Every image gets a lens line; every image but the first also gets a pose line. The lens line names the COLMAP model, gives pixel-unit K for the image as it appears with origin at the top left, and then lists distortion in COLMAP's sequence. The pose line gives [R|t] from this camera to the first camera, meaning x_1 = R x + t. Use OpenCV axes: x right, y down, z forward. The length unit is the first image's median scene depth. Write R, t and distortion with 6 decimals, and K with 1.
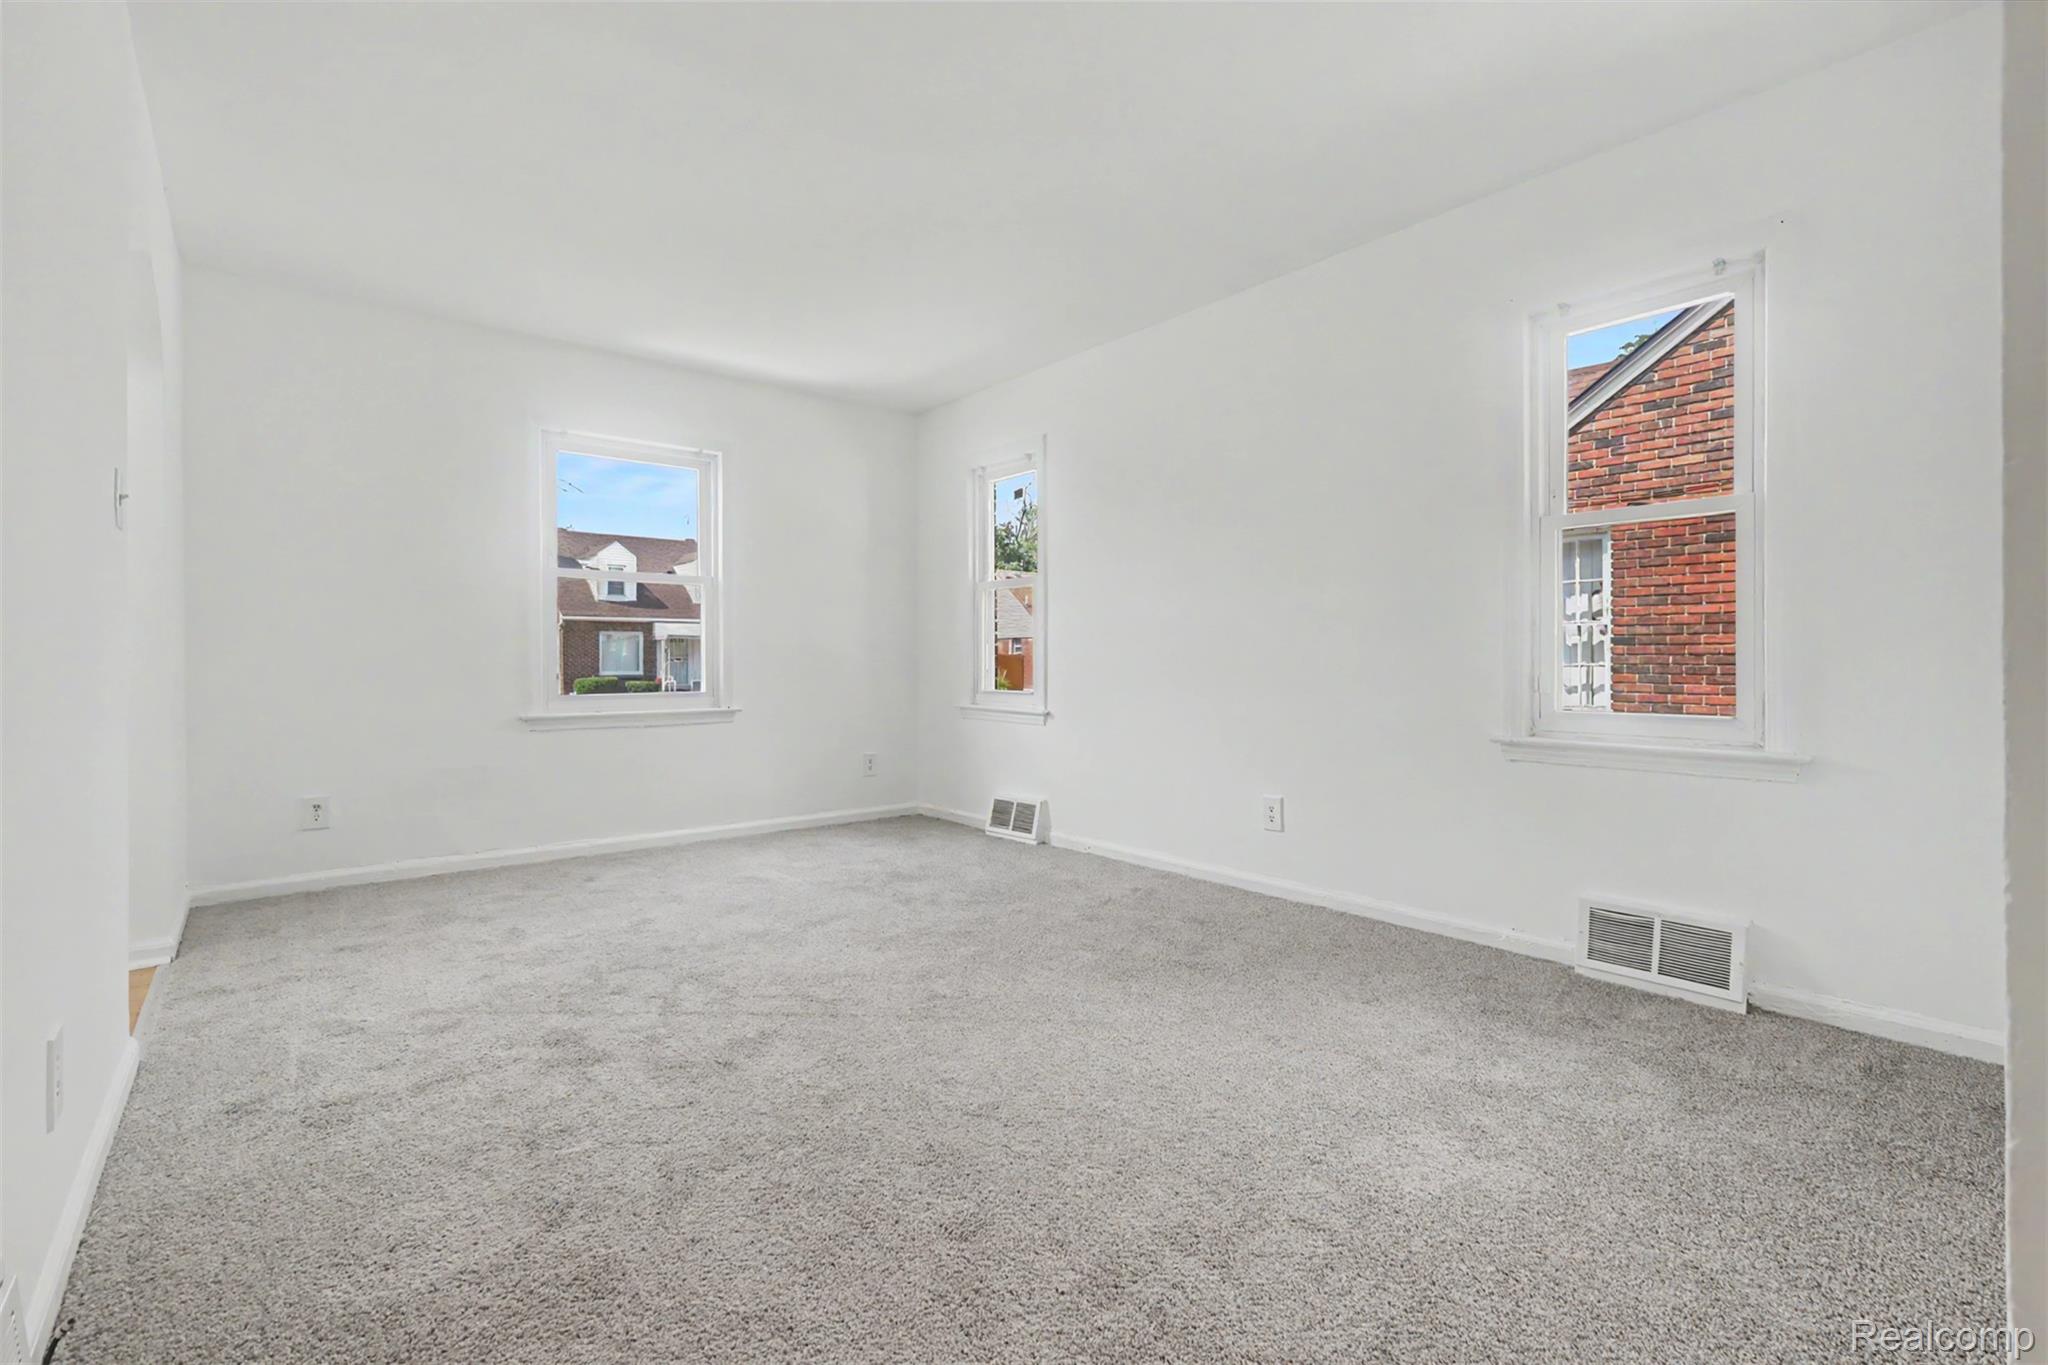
lens RADIAL K [[906.6, 0, 1035.0], [0, 906.6, 682.6], [0, 0, 1]] dist [0.003111, 0.000548]
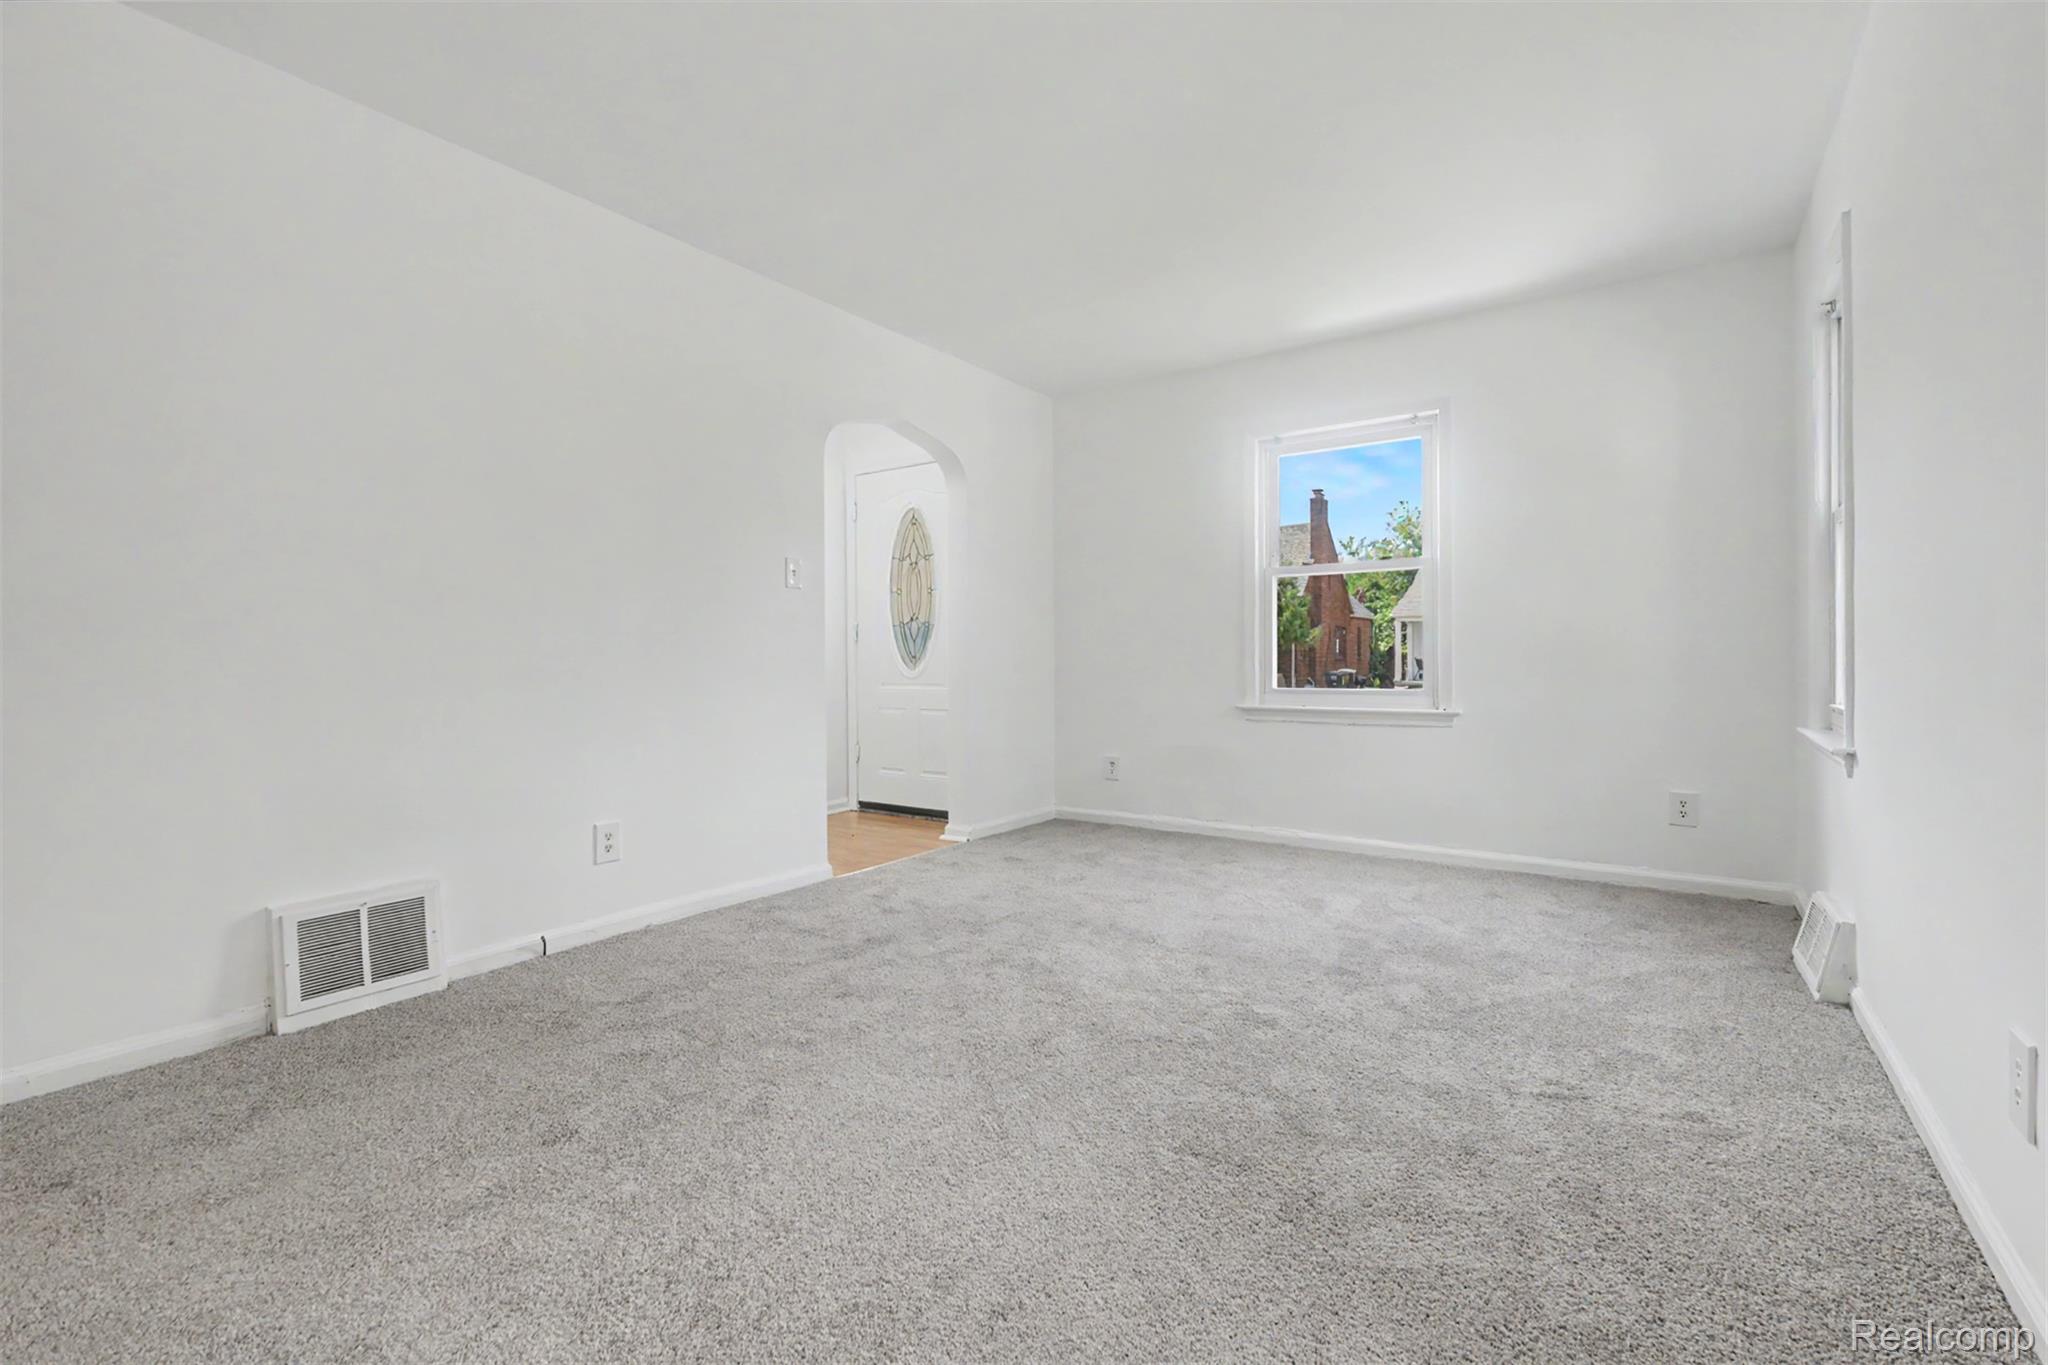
lens RADIAL K [[906.6, 0, 1022.0], [0, 906.6, 673.2], [0, 0, 1]] dist [0.003111, 0.000548]
pose [[0.246828, 0.011807, -0.968987, 0.341418], [-0.020177, 0.999772, 0.007042, -0.003998], [0.968849, 0.017813, 0.247010, 0.366745]]
